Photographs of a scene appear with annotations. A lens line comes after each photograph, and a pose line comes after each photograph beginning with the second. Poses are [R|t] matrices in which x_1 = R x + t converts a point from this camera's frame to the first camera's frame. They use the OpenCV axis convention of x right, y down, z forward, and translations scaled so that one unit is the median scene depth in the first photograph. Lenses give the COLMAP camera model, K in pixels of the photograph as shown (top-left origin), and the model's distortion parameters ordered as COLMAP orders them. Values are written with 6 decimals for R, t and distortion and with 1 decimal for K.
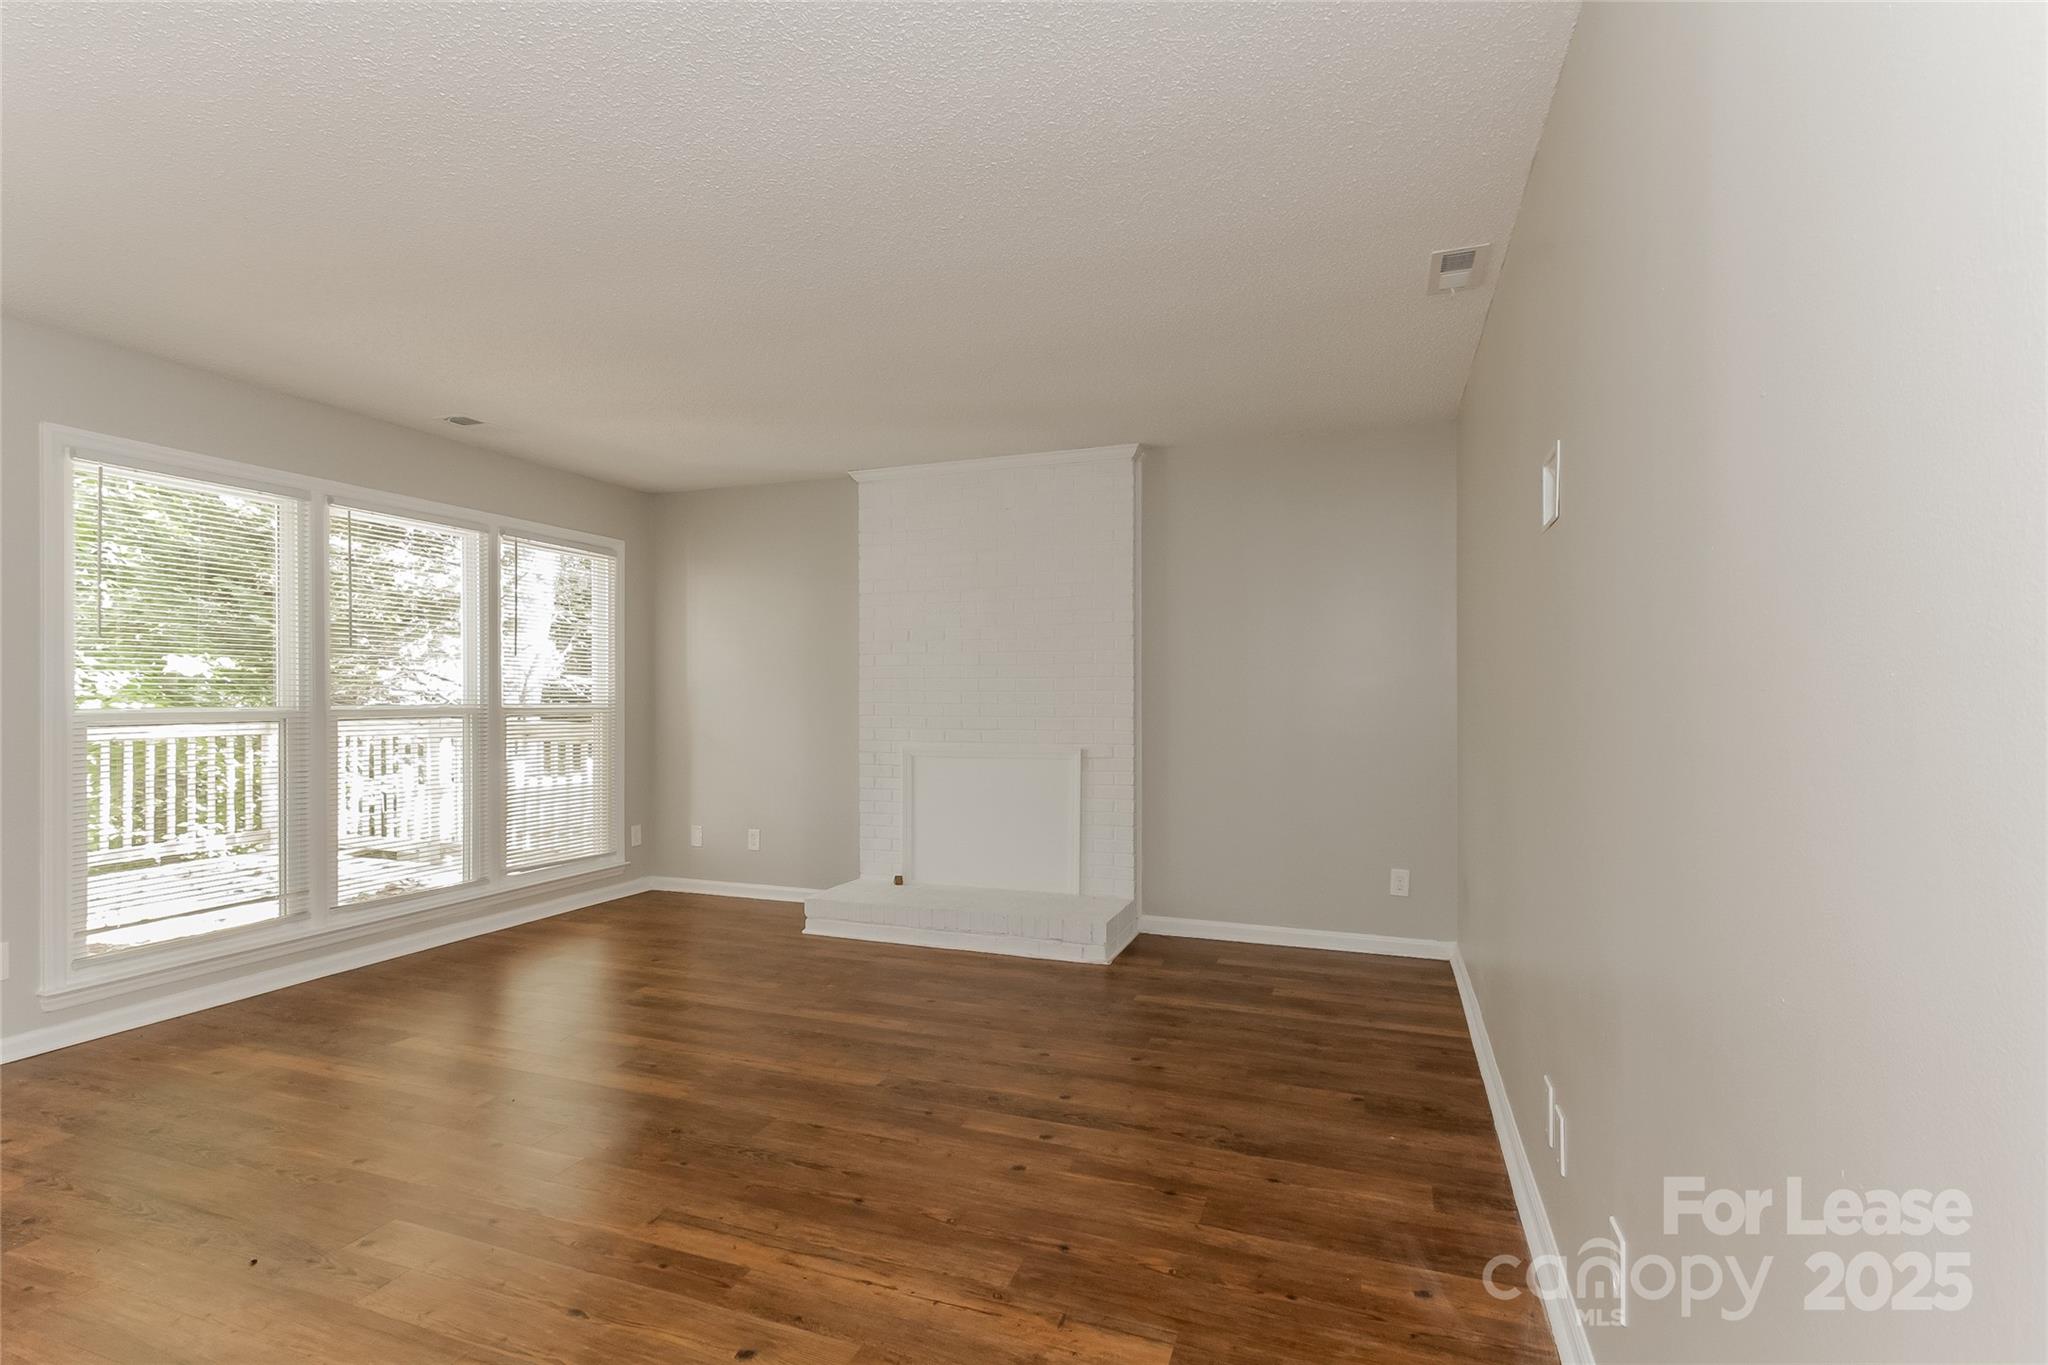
lens RADIAL K [[959.2, 0, 1016.6], [0, 959.2, 700.0], [0, 0, 1]] dist [0.003232, 0.000449]
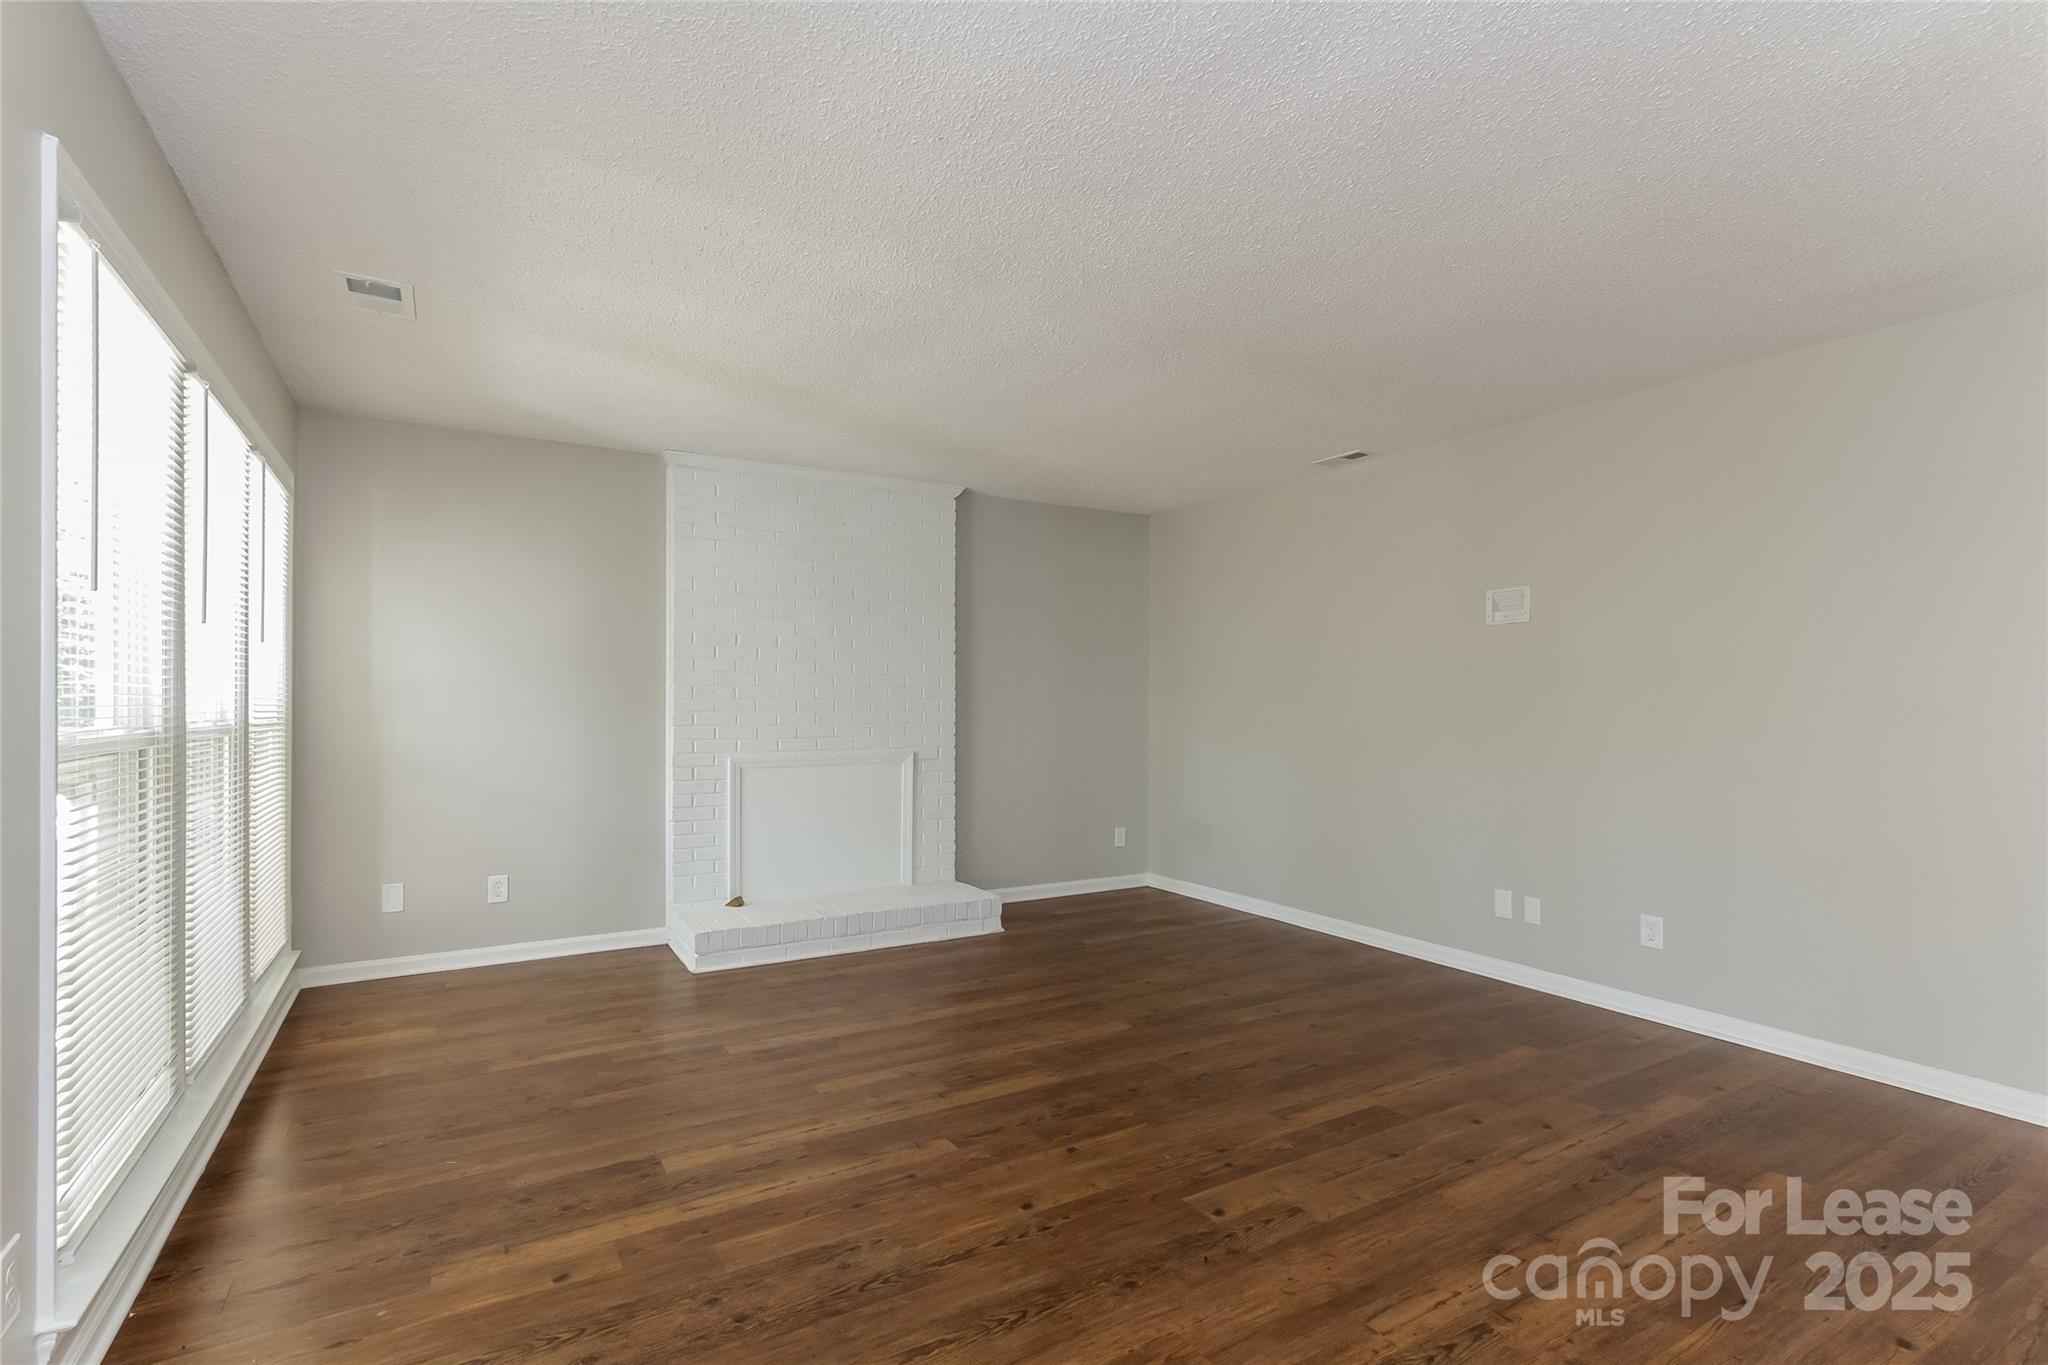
lens RADIAL K [[959.2, 0, 1016.6], [0, 959.2, 700.0], [0, 0, 1]] dist [0.003232, 0.000449]
pose [[0.626526, 0.002285, 0.779397, -0.940855], [0.001128, 0.999992, -0.003839, -0.006213], [-0.779400, 0.003284, 0.626518, 0.279179]]
